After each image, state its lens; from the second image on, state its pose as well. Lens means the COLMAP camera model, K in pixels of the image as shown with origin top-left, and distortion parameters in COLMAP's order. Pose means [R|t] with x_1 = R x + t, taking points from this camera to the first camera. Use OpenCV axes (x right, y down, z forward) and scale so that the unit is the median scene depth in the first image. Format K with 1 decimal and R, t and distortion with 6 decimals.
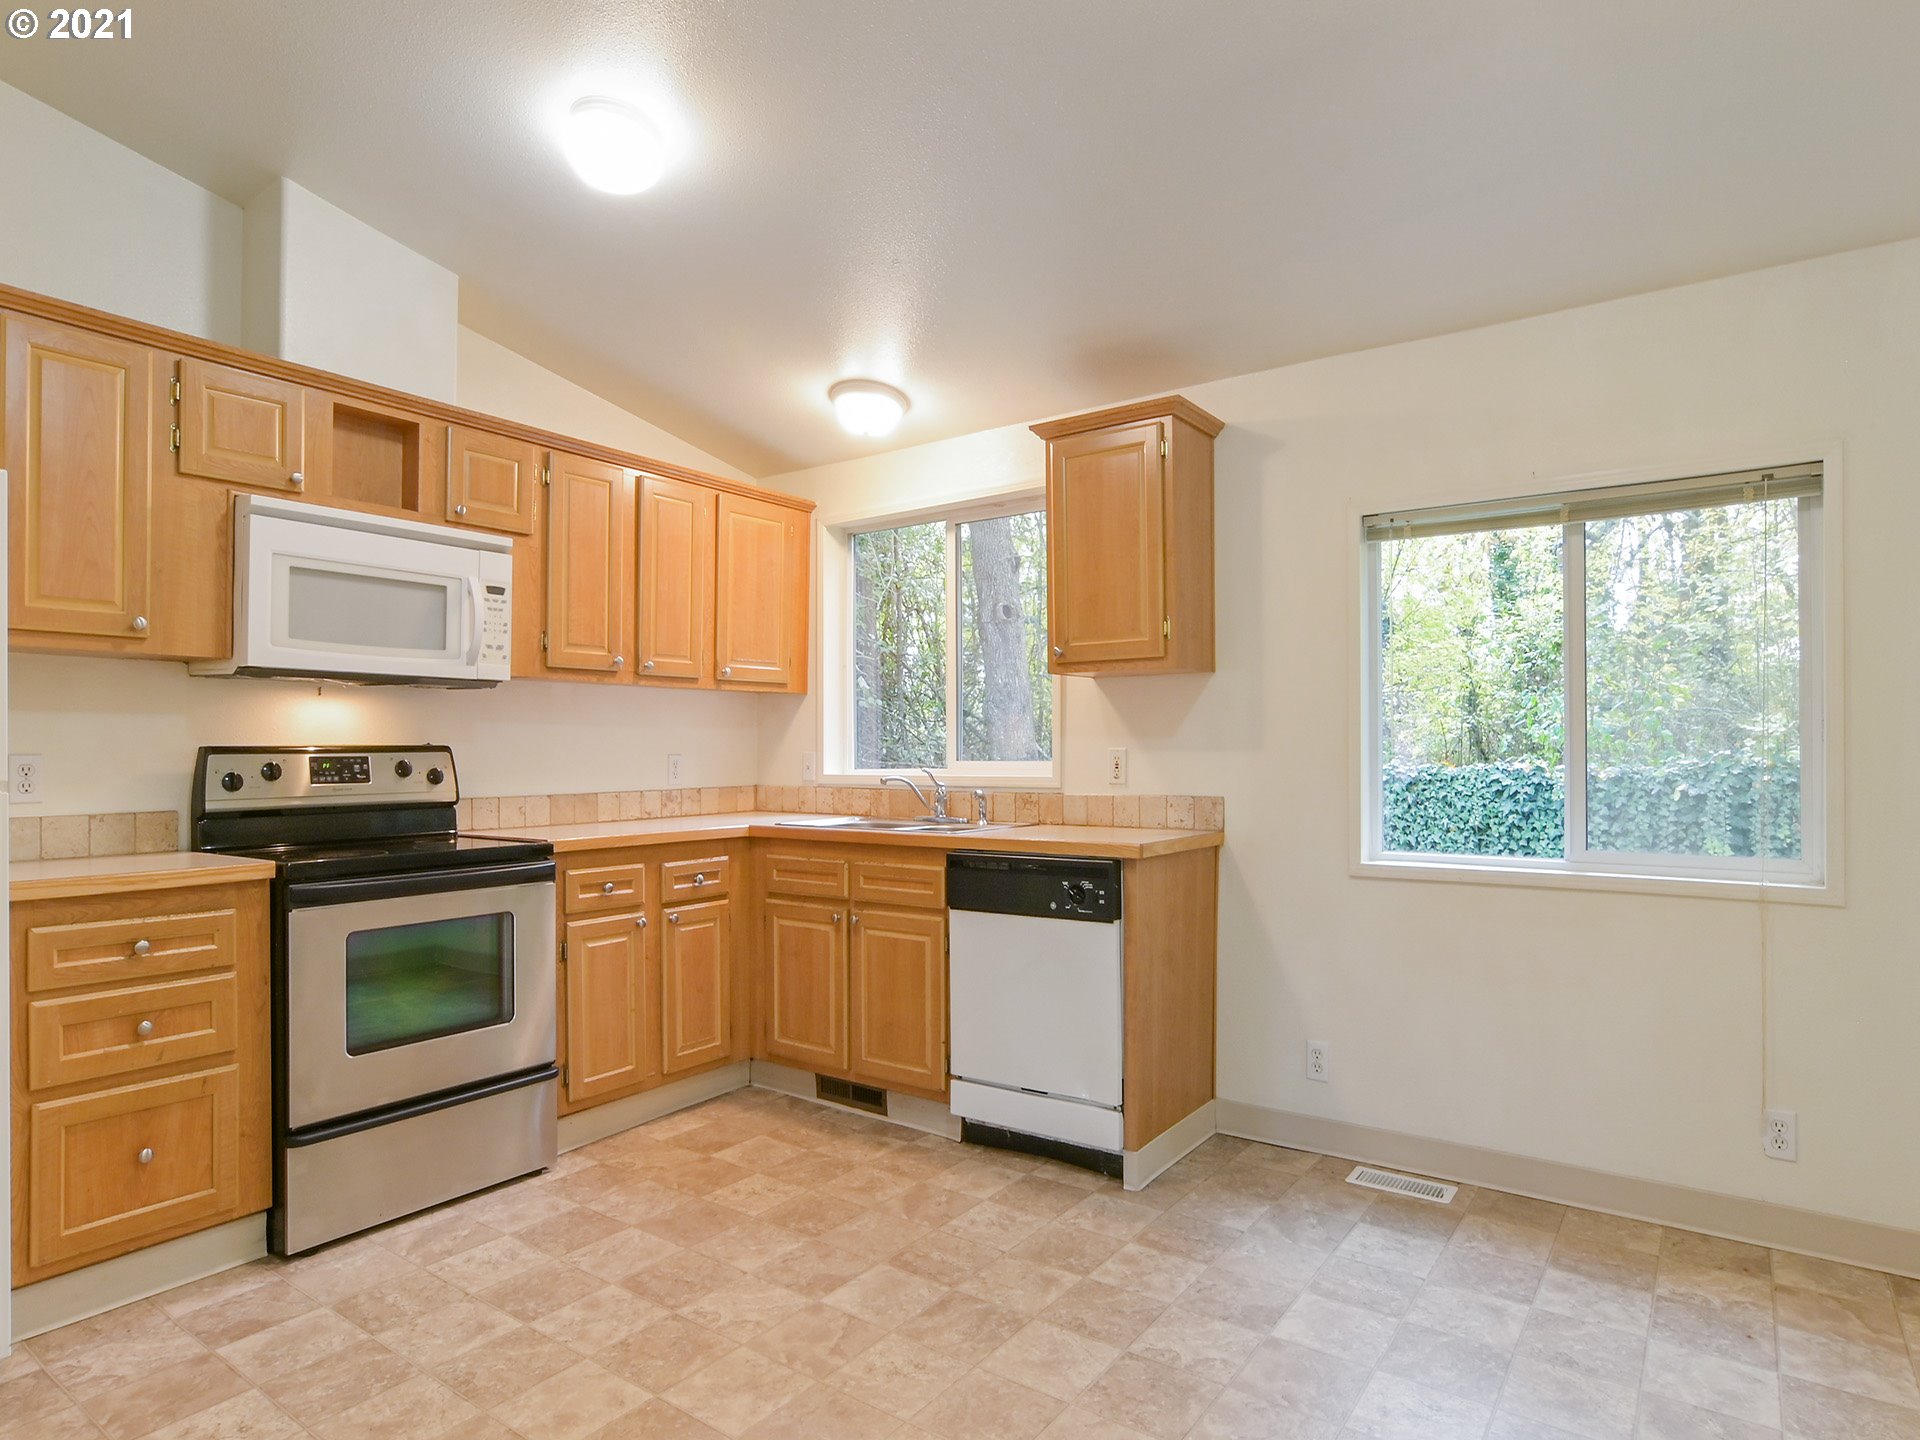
lens RADIAL K [[1049.2, 0, 984.2], [0, 1049.2, 743.0], [0, 0, 1]] dist [-0.021442, 0.001297]
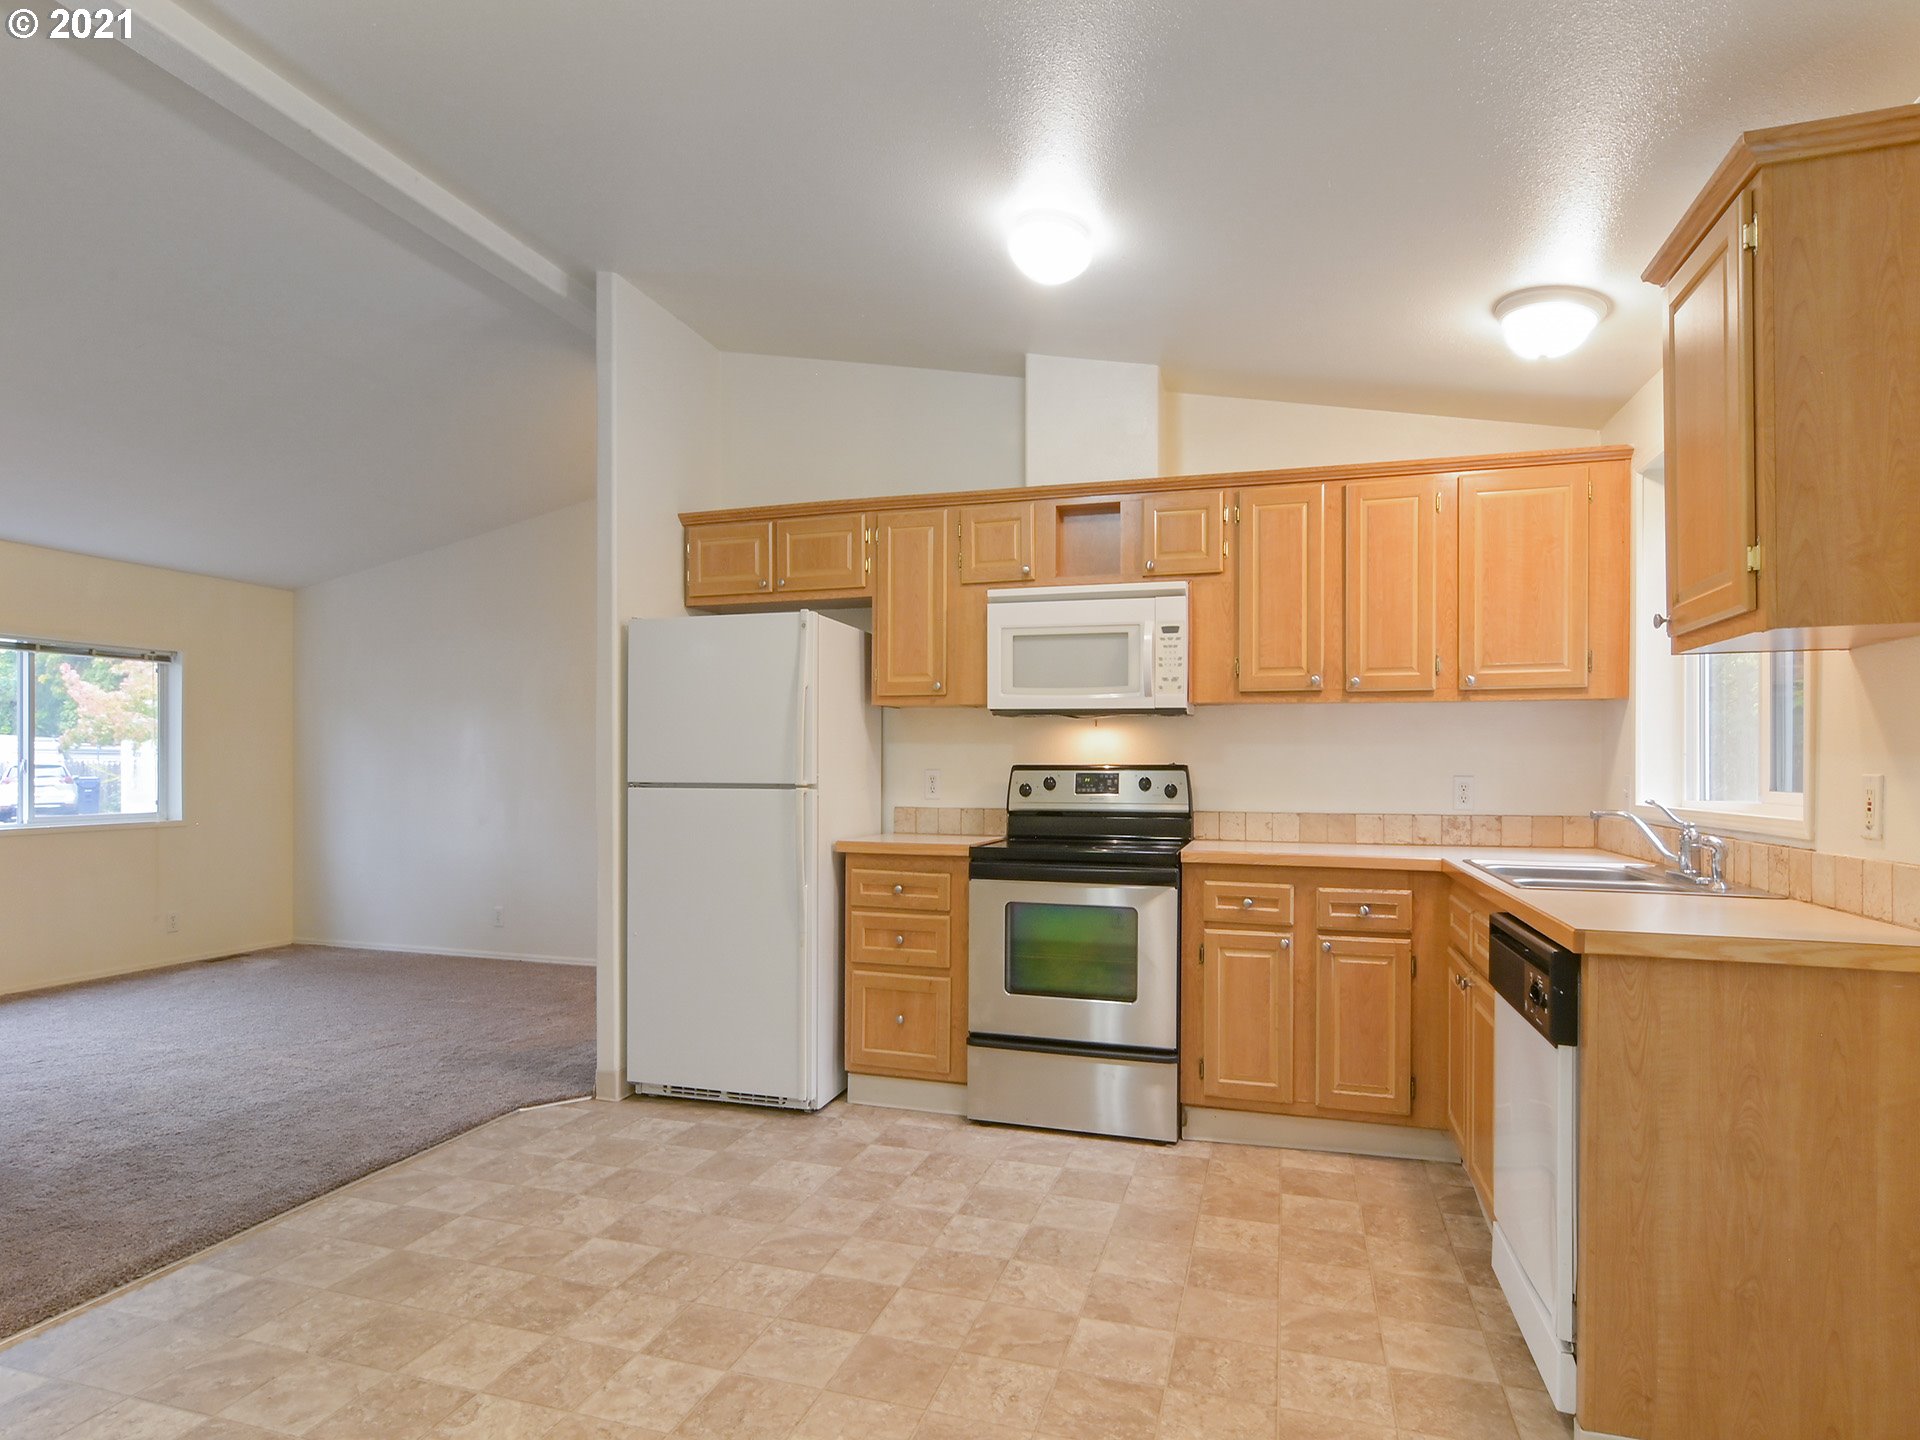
lens RADIAL K [[1057.5, 0, 962.1], [0, 1057.5, 770.6], [0, 0, 1]] dist [-0.004992, 0.000078]
pose [[0.312760, 0.008836, -0.949791, 0.529506], [-0.000768, 0.999959, 0.009050, -0.001673], [0.949832, -0.002101, 0.312754, 0.394411]]
